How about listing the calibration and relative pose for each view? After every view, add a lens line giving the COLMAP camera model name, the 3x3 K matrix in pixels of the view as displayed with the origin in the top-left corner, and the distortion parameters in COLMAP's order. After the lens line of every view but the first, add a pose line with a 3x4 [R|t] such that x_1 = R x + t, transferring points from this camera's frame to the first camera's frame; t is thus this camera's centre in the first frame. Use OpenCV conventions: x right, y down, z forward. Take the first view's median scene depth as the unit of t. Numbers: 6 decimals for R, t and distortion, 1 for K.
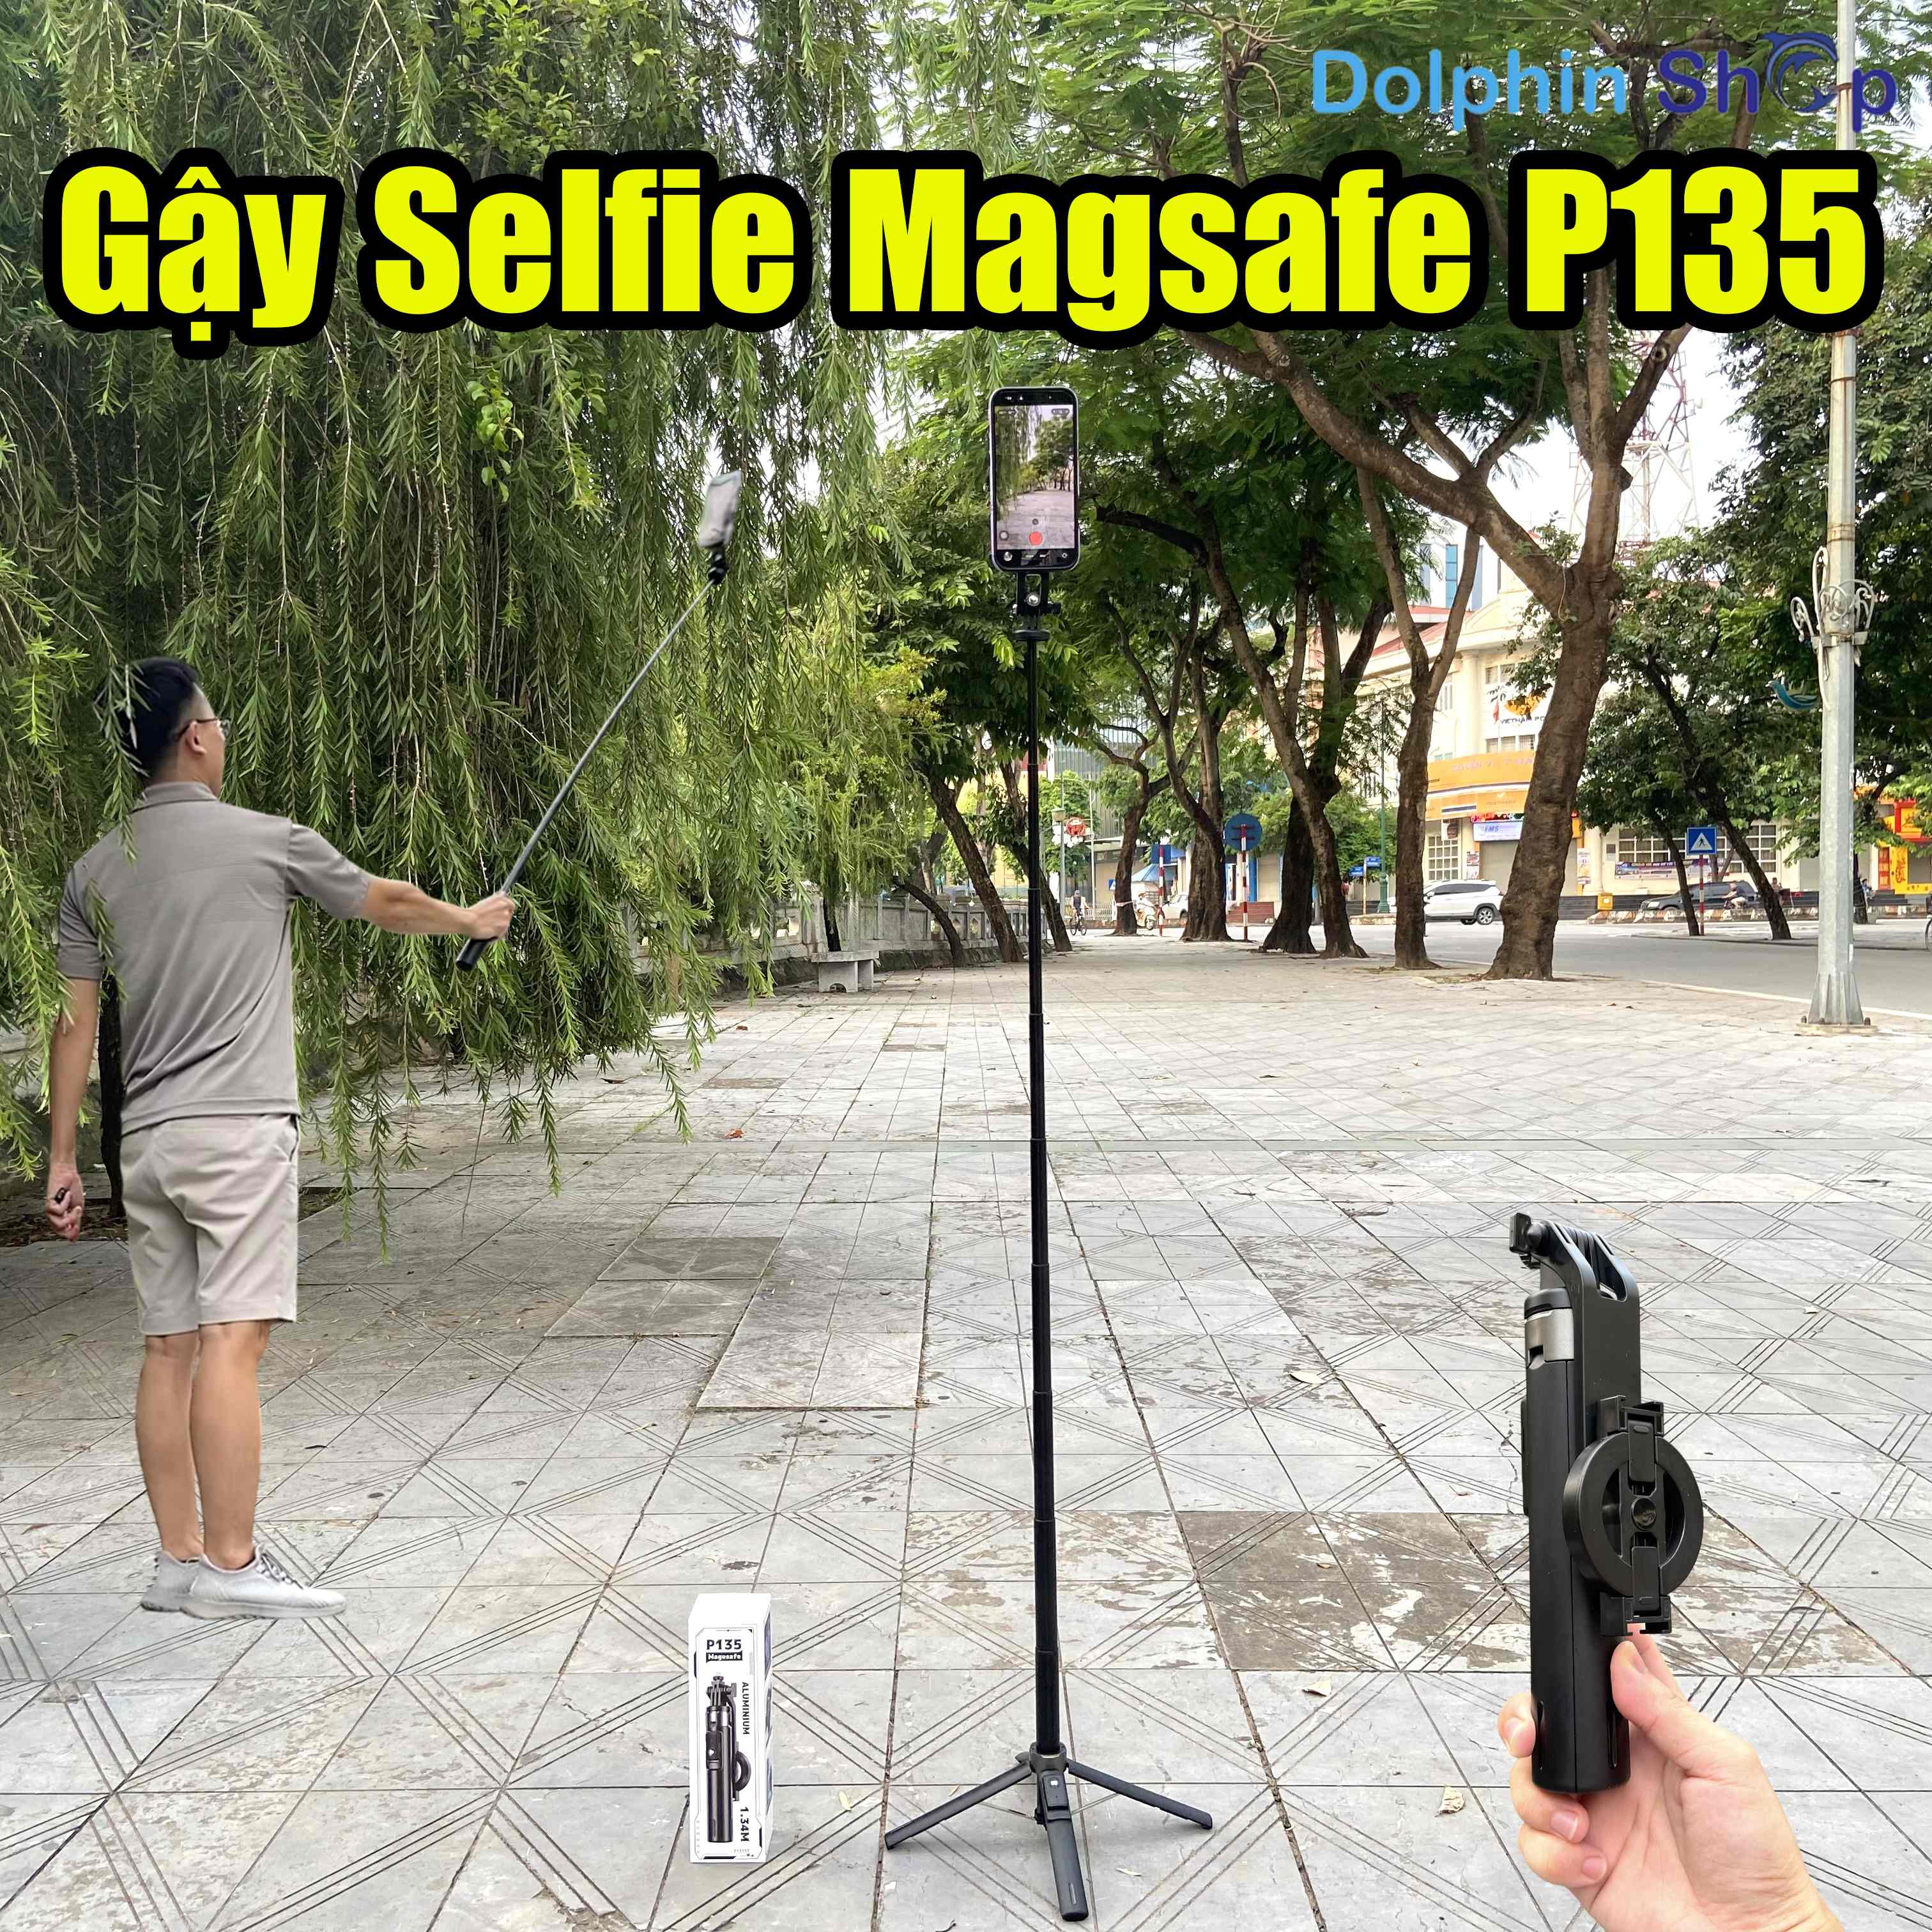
lens RADIAL K [[1956.7, 0, 954.4], [0, 1956.7, 974.9], [0, 0, 1]] dist [0.115828, -0.129301]
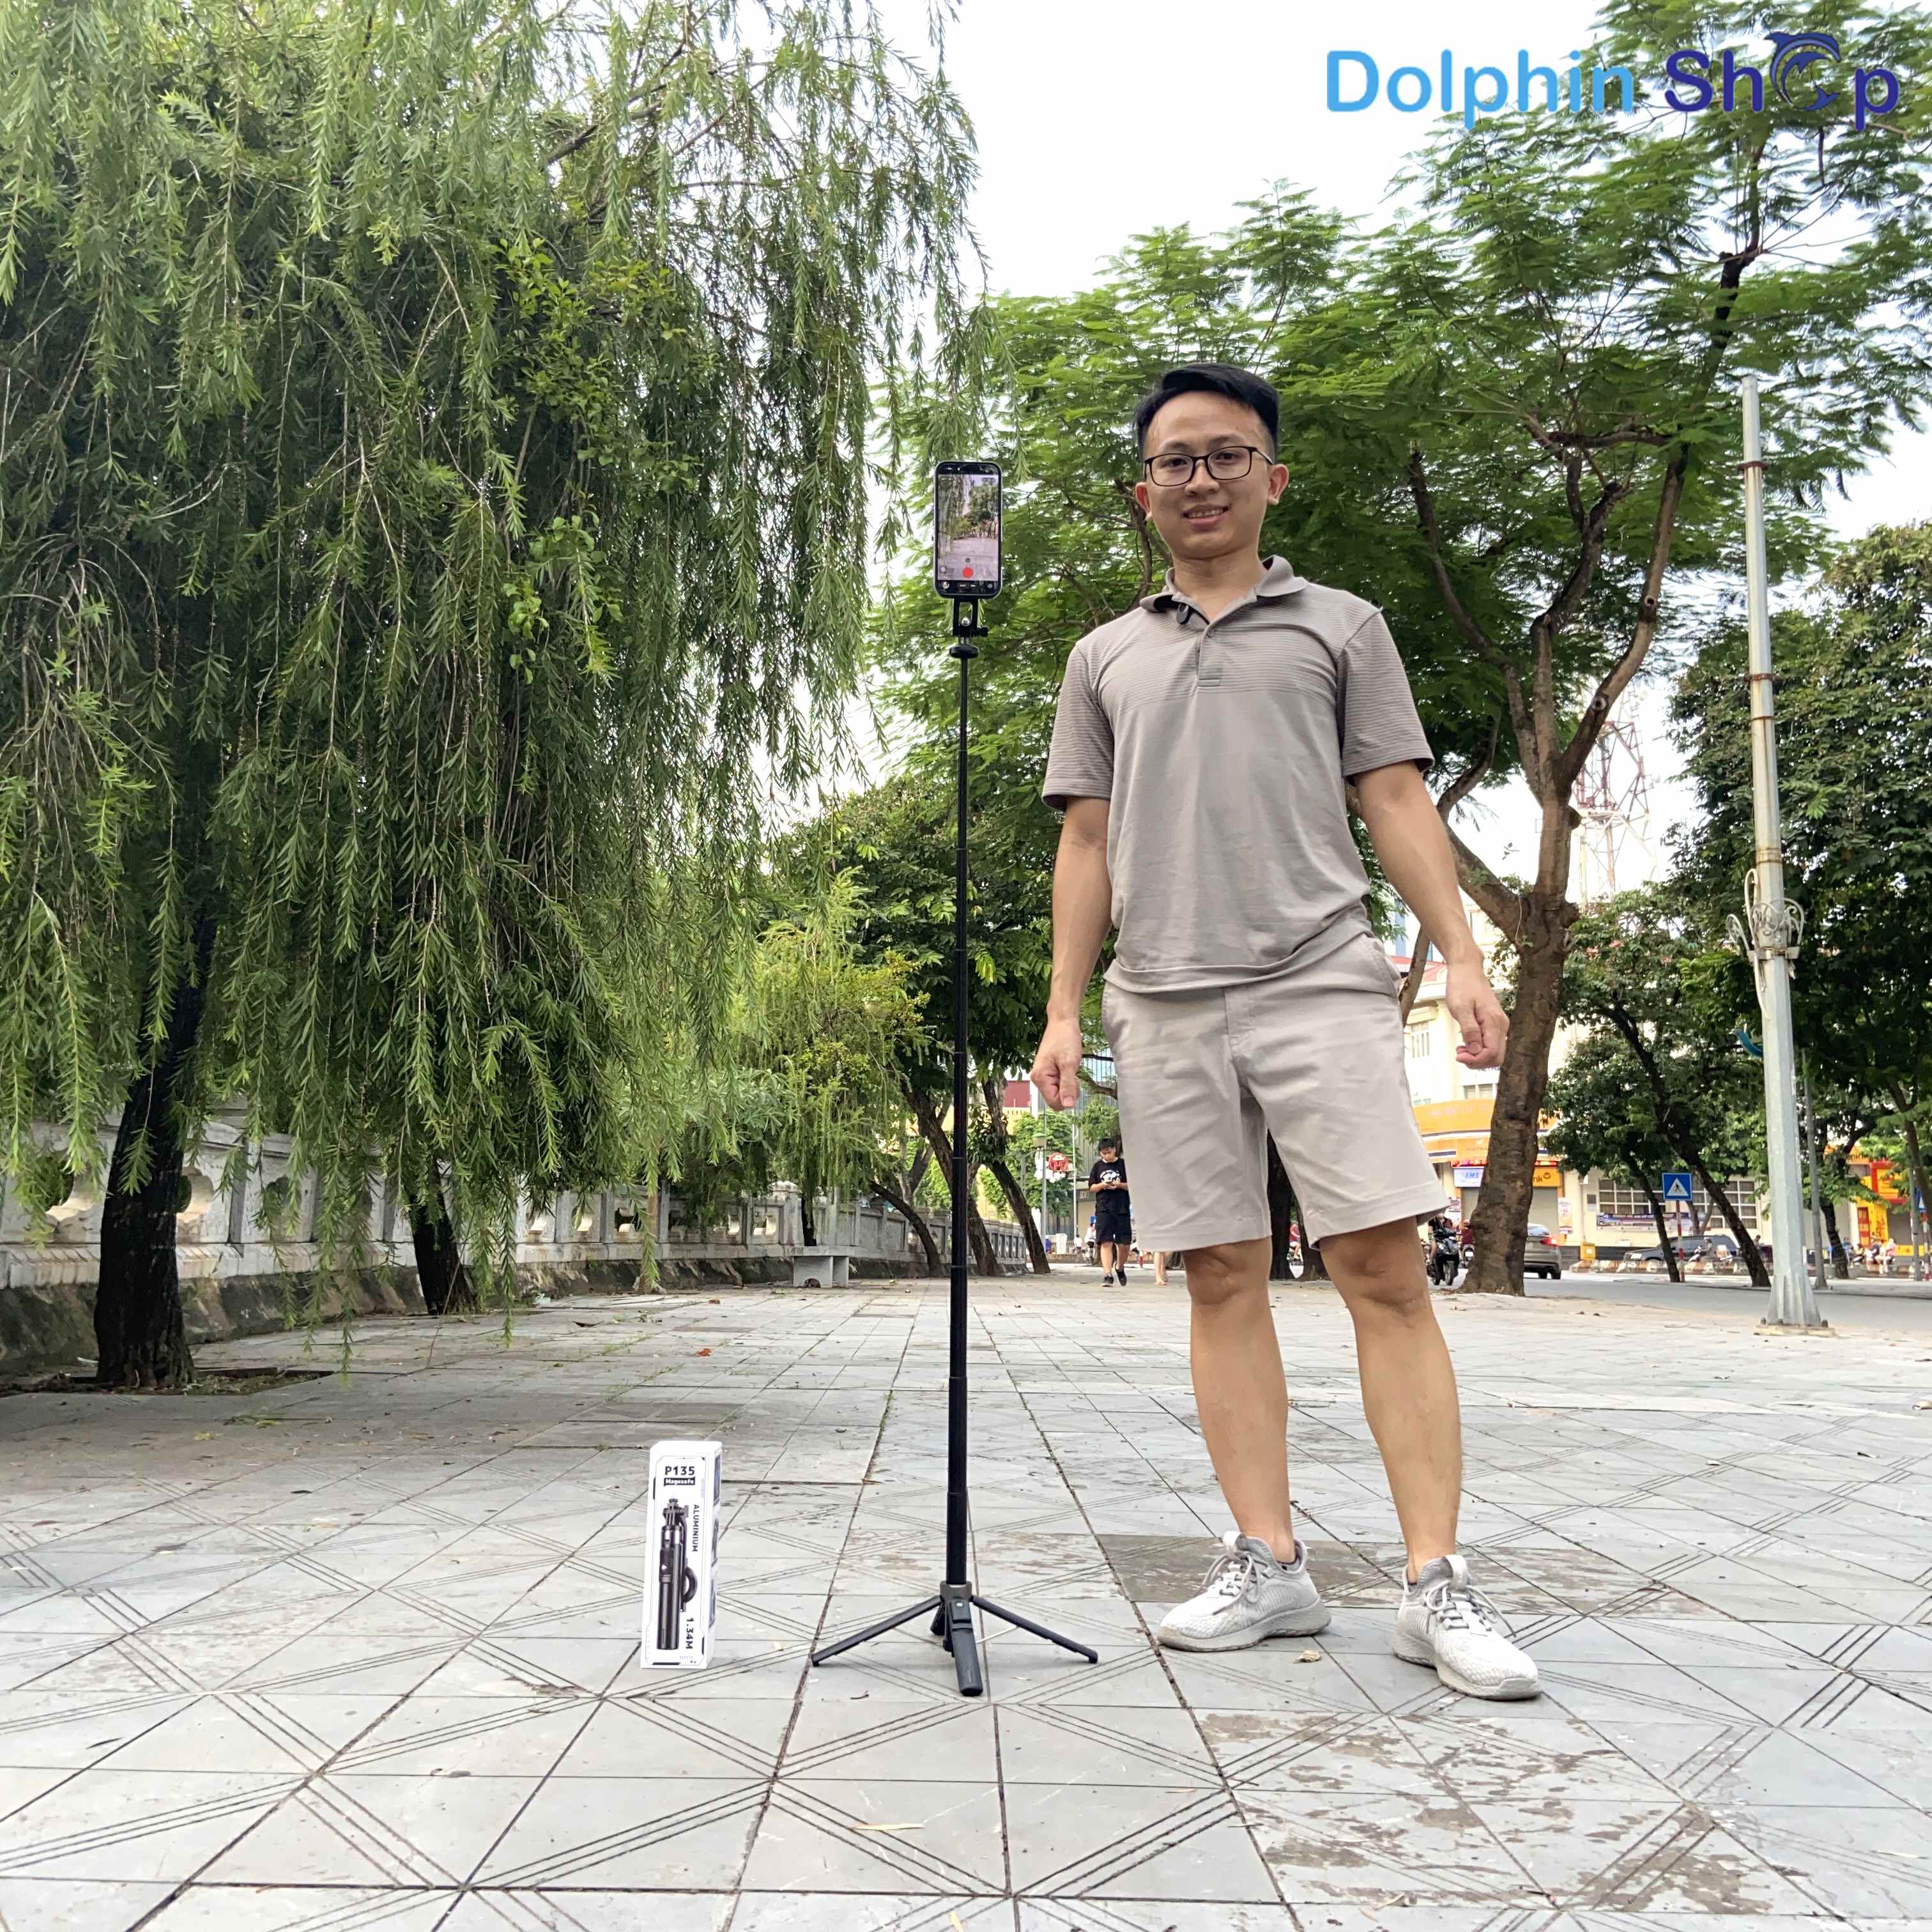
lens RADIAL K [[1956.4, 0, 955.7], [0, 1956.4, 935.8], [0, 0, 1]] dist [0.117993, -0.137681]
pose [[0.999613, 0.027219, 0.005828, 0.012619], [-0.025592, 0.981019, -0.192215, 0.101328], [-0.010949, 0.191992, 0.981335, -0.084019]]
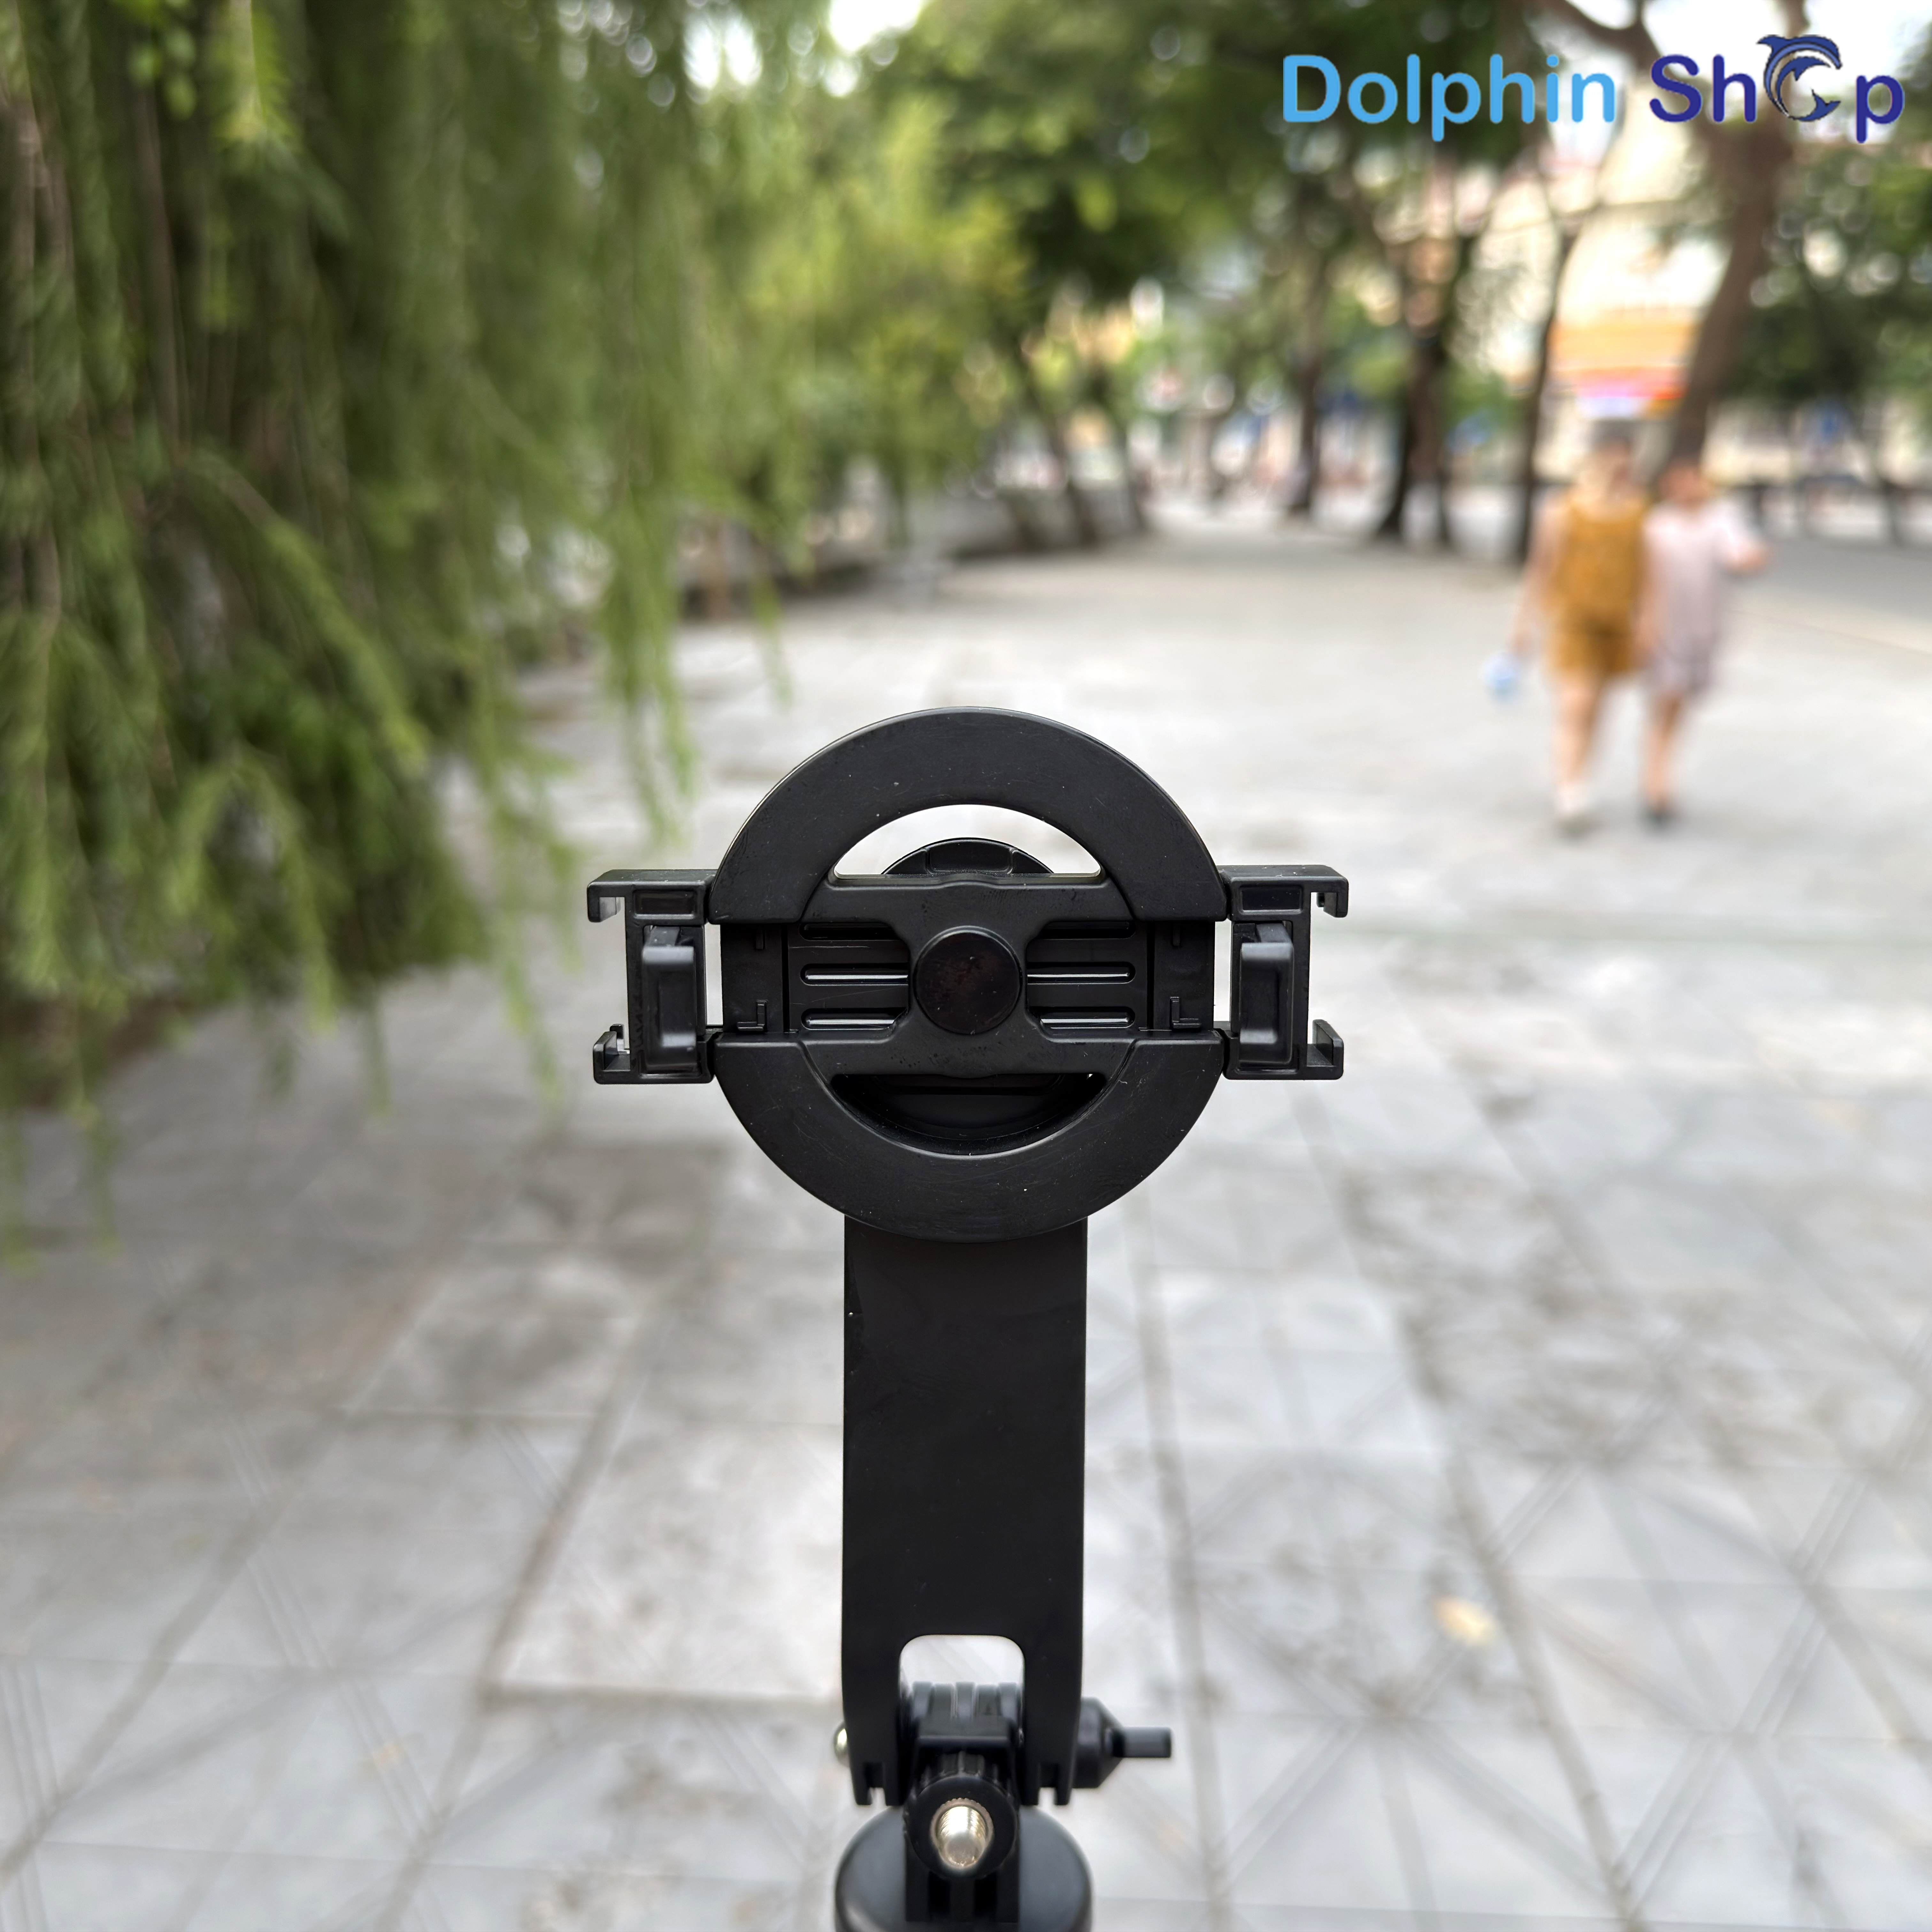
lens RADIAL K [[1930.8, 0, 966.0], [0, 1930.8, 966.0], [0, 0, 1]] dist [0.005450, -0.094762]
pose [[0.999118, 0.026882, -0.032257, 0.025627], [-0.019084, 0.974991, 0.221425, -0.108881], [0.037403, -0.220614, 0.974644, 0.352599]]
